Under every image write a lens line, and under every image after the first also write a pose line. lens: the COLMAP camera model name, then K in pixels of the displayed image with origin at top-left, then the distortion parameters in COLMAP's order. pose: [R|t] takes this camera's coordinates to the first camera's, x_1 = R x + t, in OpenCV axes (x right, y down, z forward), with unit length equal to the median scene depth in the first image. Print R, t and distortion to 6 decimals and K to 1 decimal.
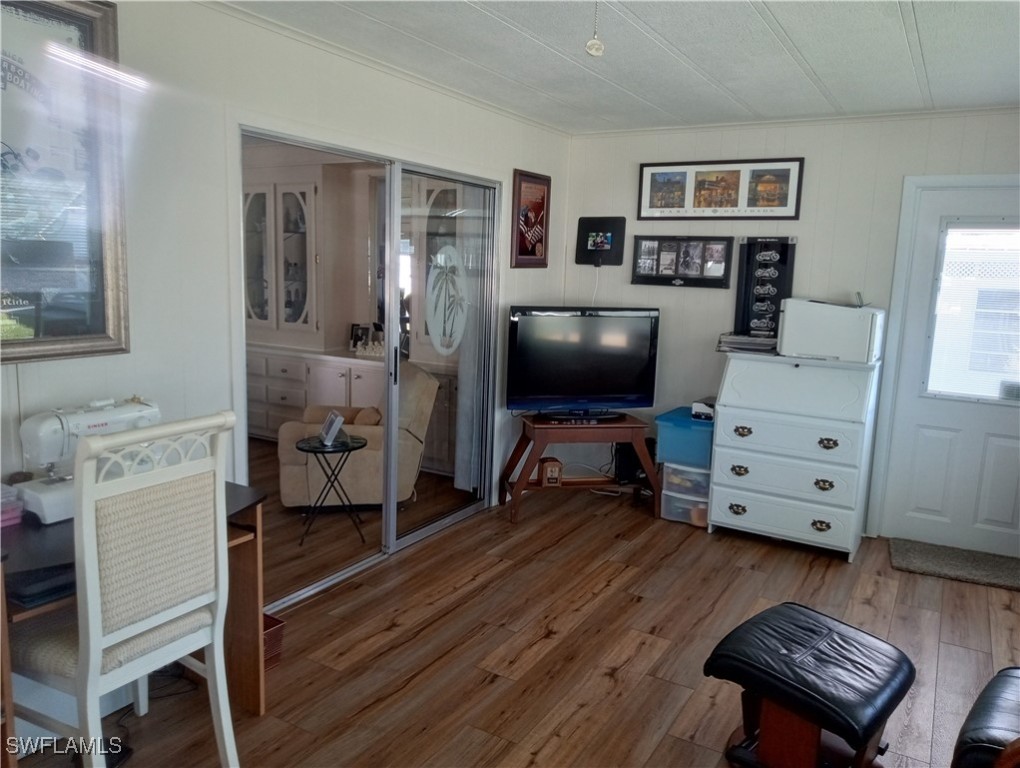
lens RADIAL K [[764.6, 0, 510.0], [0, 764.6, 384.0], [0, 0, 1]] dist [0.048173, -0.008799]
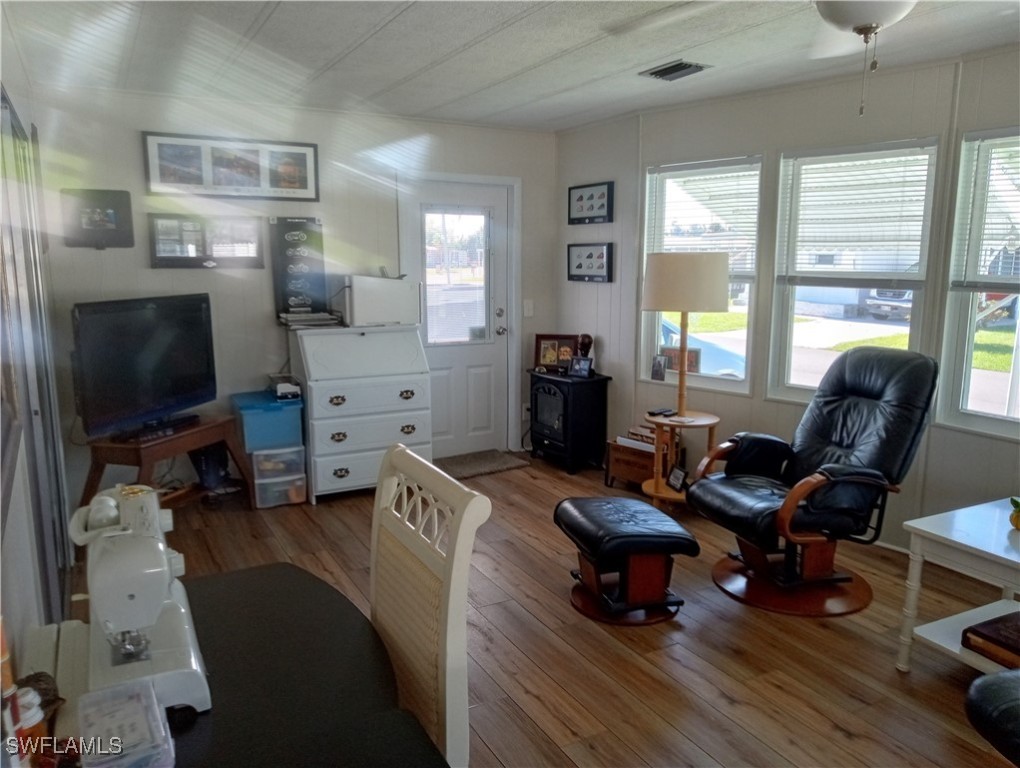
lens RADIAL K [[764.6, 0, 510.0], [0, 764.6, 384.0], [0, 0, 1]] dist [0.048173, -0.008799]
pose [[0.518451, -0.180861, 0.835762, -0.444999], [0.148546, 0.981565, 0.120265, -0.052220], [-0.842106, 0.061798, 0.535760, 0.211369]]
